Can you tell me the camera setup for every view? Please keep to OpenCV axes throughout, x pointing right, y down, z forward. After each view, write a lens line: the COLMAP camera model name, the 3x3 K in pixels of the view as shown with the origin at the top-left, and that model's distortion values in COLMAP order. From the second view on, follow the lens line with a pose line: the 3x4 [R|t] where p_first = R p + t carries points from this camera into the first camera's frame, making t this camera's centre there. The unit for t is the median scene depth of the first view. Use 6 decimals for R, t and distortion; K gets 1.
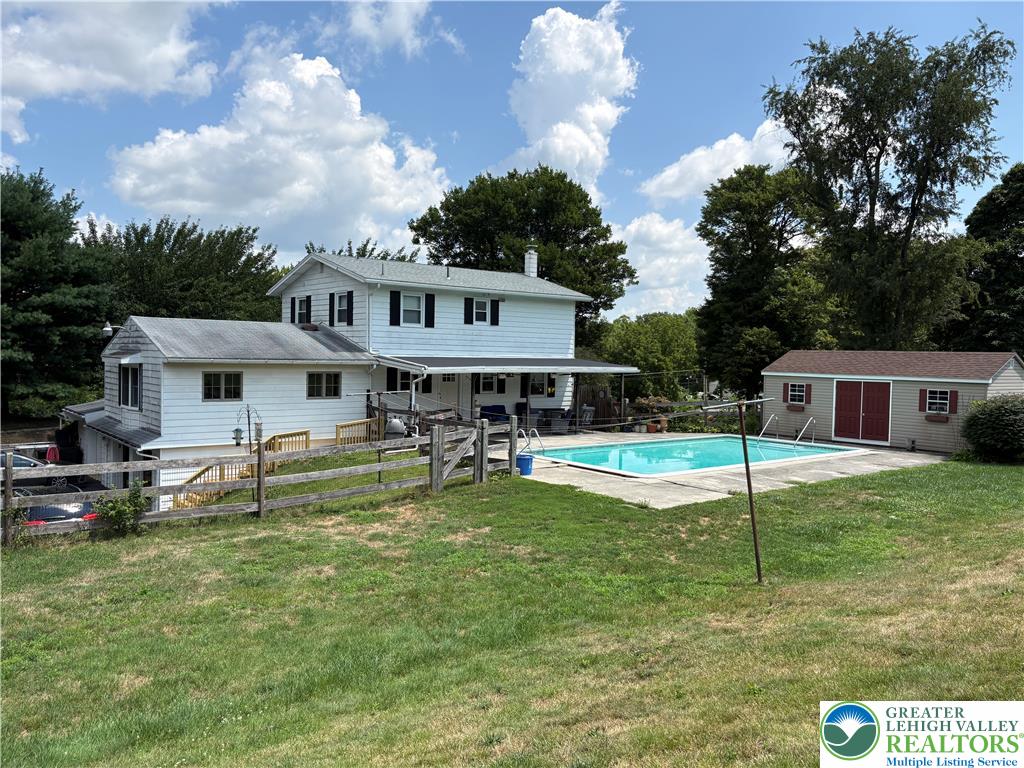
lens RADIAL K [[772.5, 0, 513.1], [0, 772.5, 385.6], [0, 0, 1]] dist [0.009066, -0.011826]
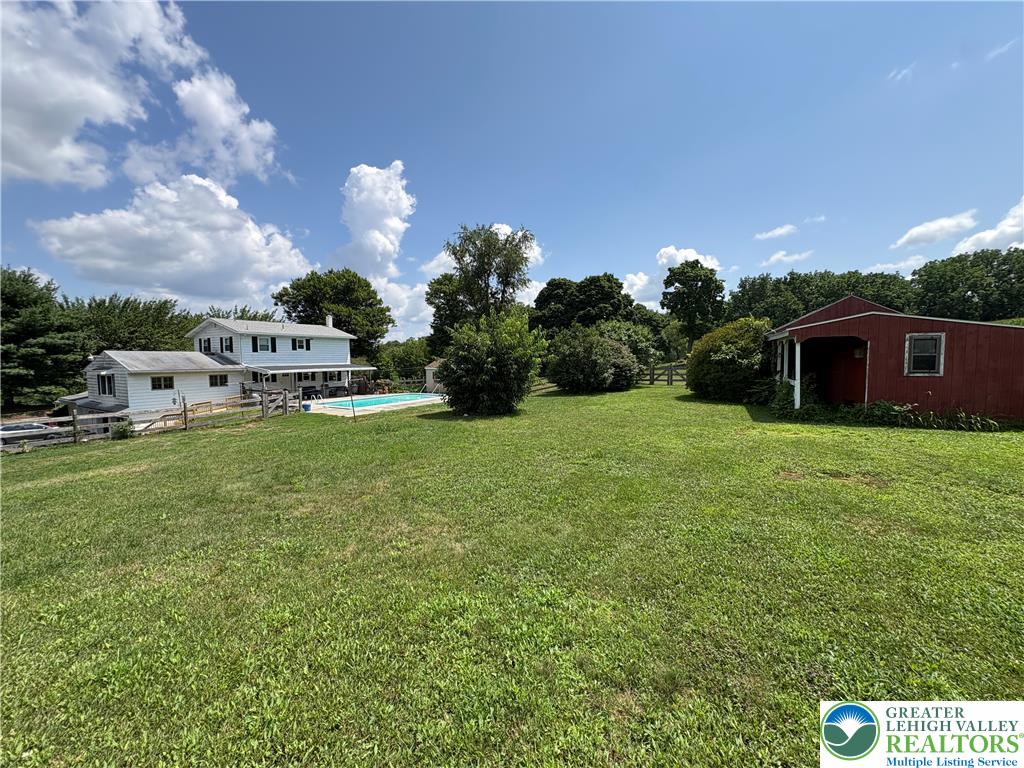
lens RADIAL K [[405.1, 0, 510.4], [0, 405.1, 382.1], [0, 0, 1]] dist [-0.003980, 0.000603]
pose [[0.933124, -0.044264, 0.356820, 0.096641], [0.036236, 0.998918, 0.029157, 0.000096], [-0.357725, -0.014278, 0.933718, -0.300474]]
